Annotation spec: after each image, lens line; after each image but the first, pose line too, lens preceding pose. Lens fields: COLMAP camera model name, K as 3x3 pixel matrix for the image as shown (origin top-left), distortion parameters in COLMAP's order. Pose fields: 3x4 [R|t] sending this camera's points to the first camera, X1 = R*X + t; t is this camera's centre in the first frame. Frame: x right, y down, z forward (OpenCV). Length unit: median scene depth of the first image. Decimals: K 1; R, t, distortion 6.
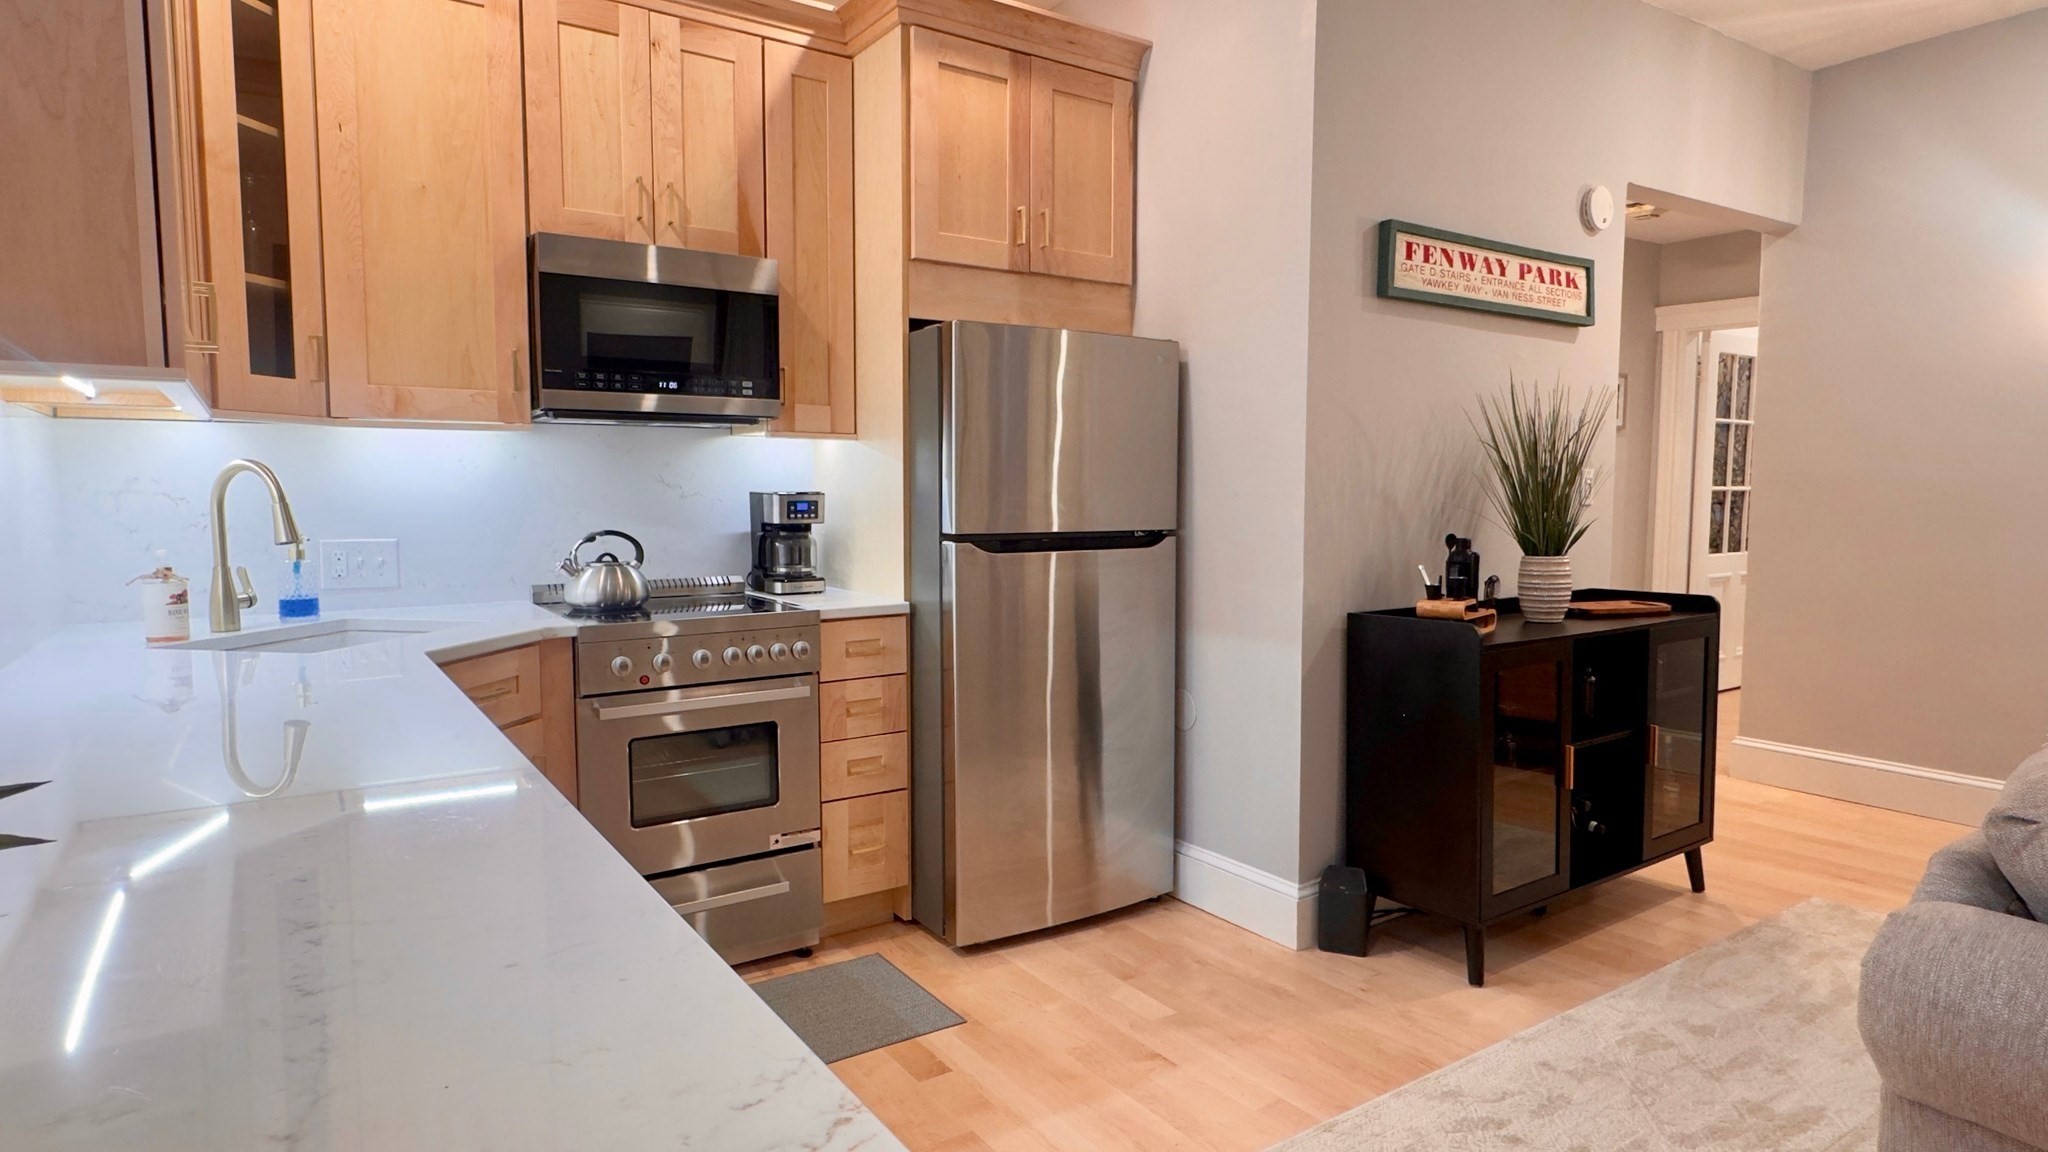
lens RADIAL K [[1107.7, 0, 1022.6], [0, 1107.7, 579.6], [0, 0, 1]] dist [-0.000695, -0.001573]
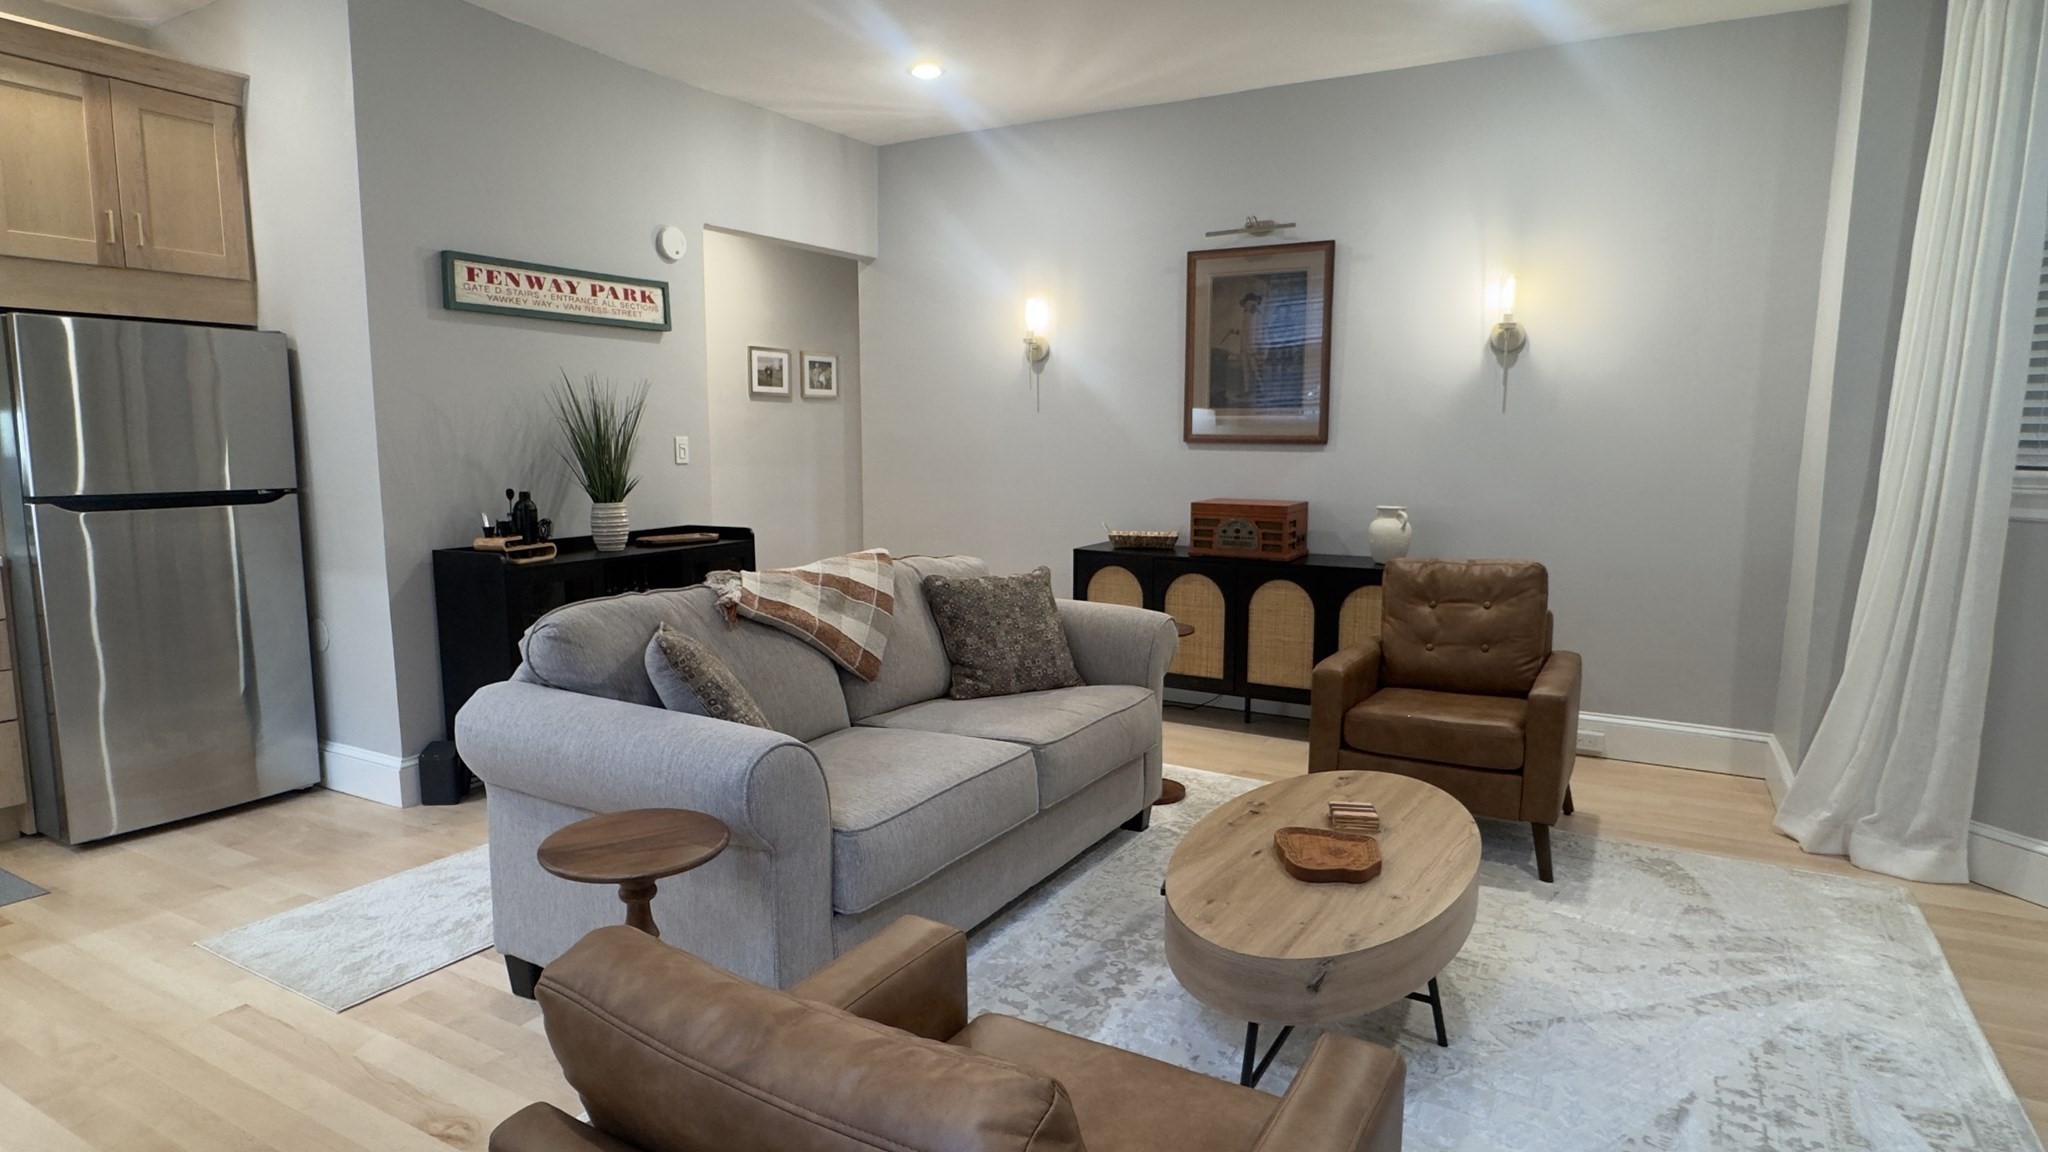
lens RADIAL K [[1107.5, 0, 1038.2], [0, 1107.5, 579.8], [0, 0, 1]] dist [-0.011051, 0.001056]
pose [[0.889986, -0.054412, 0.452730, 0.320627], [0.031046, 0.997782, 0.058890, 0.009879], [-0.454930, -0.038356, 0.889701, -0.471152]]
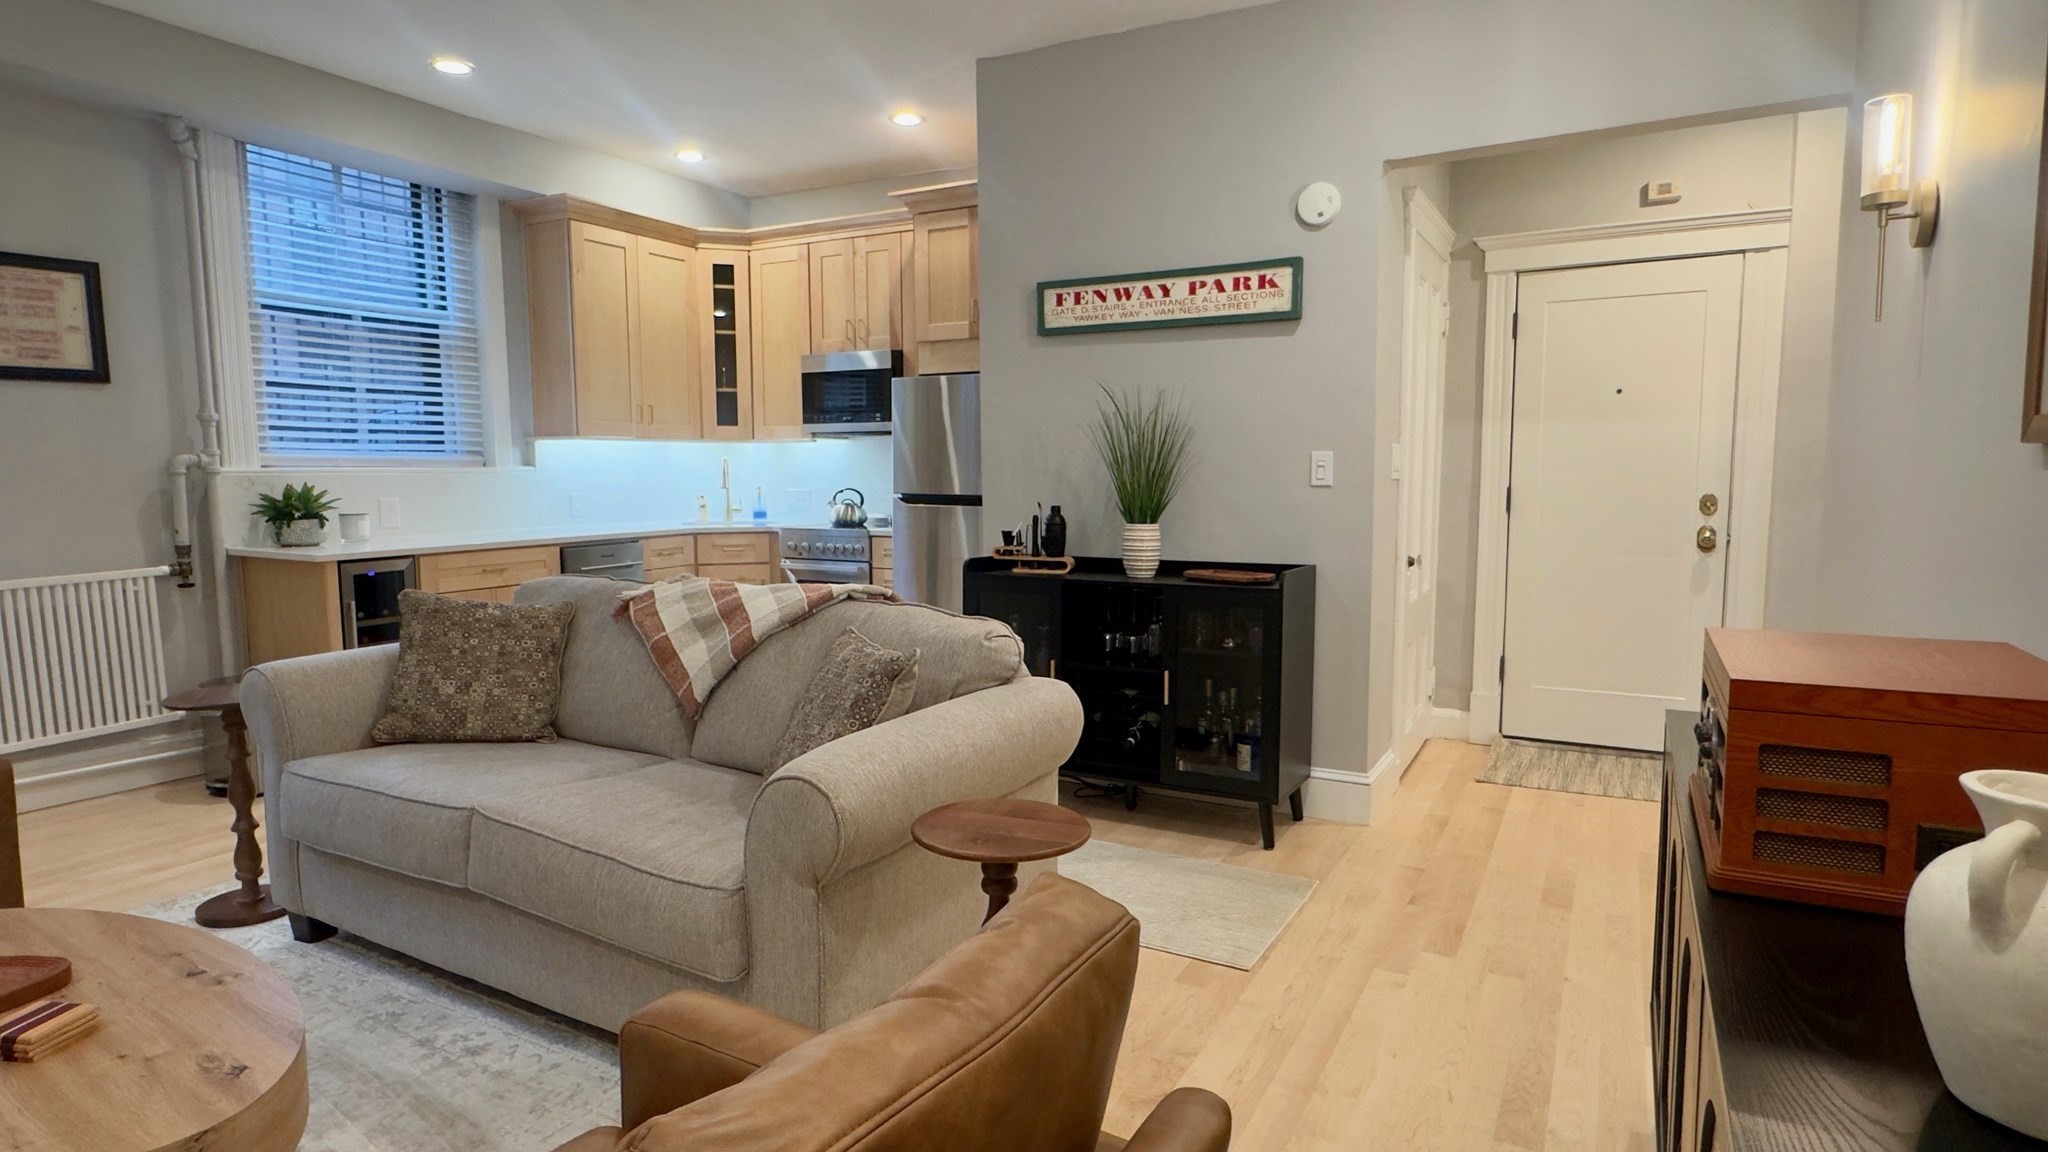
lens RADIAL K [[1107.7, 0, 1023.1], [0, 1107.7, 582.0], [0, 0, 1]] dist [-0.000695, -0.001573]
pose [[0.451433, 0.094147, -0.887324, 1.535220], [-0.072565, 0.994998, 0.068654, -0.032733], [0.889349, 0.033396, 0.456007, 0.316658]]
